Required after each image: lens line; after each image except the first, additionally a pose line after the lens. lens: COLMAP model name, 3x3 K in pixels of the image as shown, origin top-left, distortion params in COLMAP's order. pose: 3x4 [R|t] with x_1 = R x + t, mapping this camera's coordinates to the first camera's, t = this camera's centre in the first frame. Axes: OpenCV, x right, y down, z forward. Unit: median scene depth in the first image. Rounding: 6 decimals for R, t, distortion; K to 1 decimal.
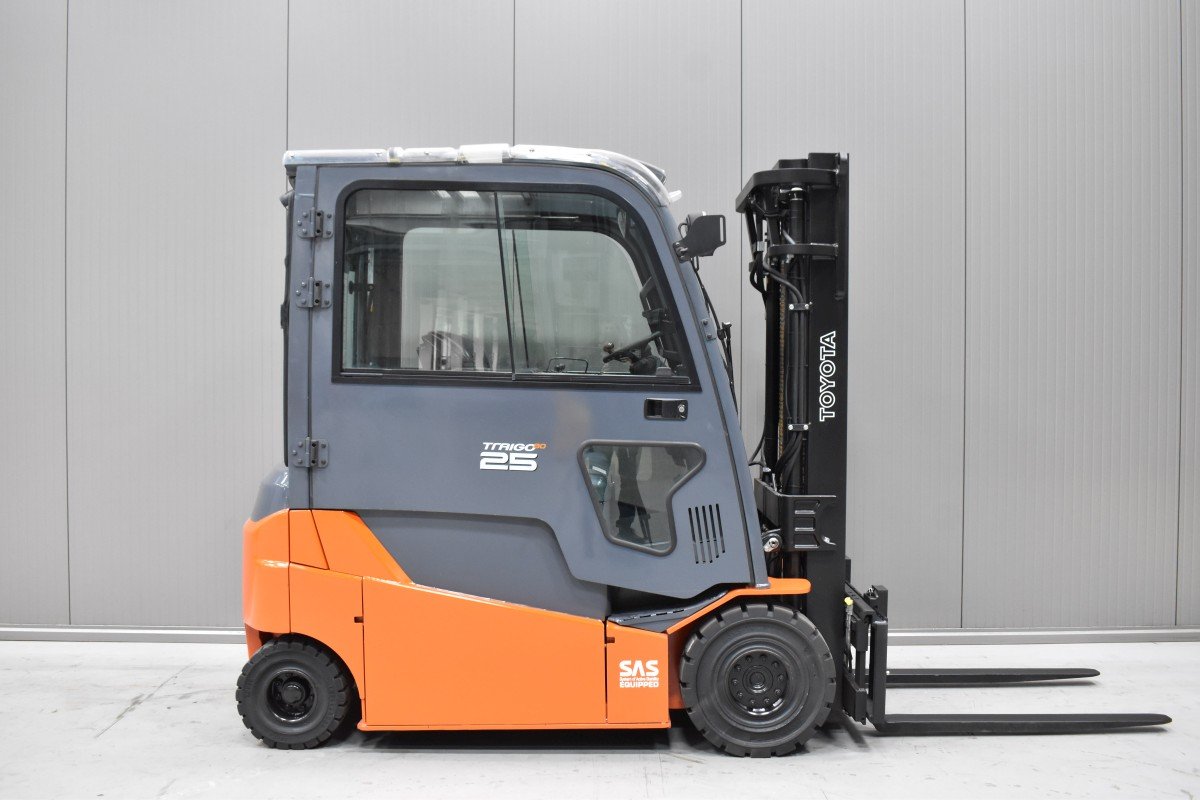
lens RADIAL K [[1156.4, 0, 600.0], [0, 1156.4, 400.0], [0, 0, 1]] dist [-0.001312, -0.000144]
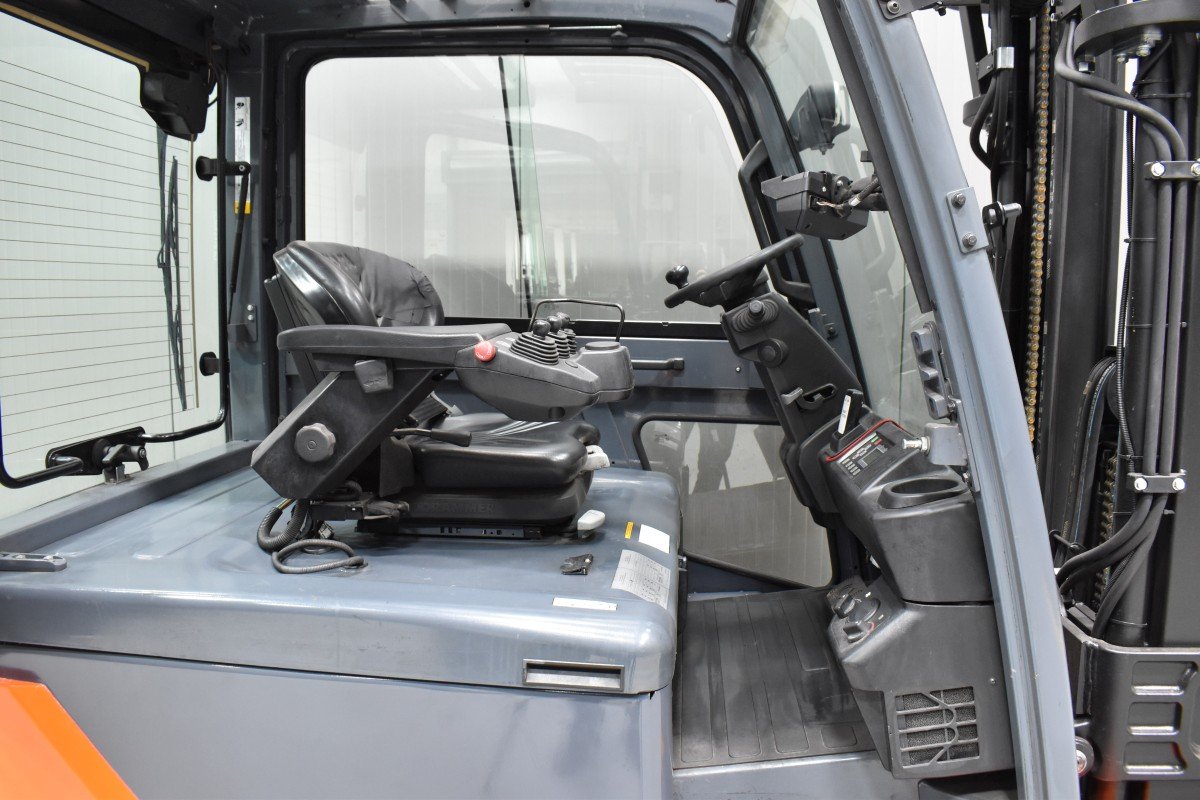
lens RADIAL K [[934.3, 0, 600.0], [0, 934.3, 400.0], [0, 0, 1]] dist [-0.095210, -0.003123]
pose [[0.996528, 0.008565, -0.082811, 0.009090], [-0.001615, 0.996495, 0.083635, -0.029271], [0.083237, -0.083211, 0.993050, 0.685096]]
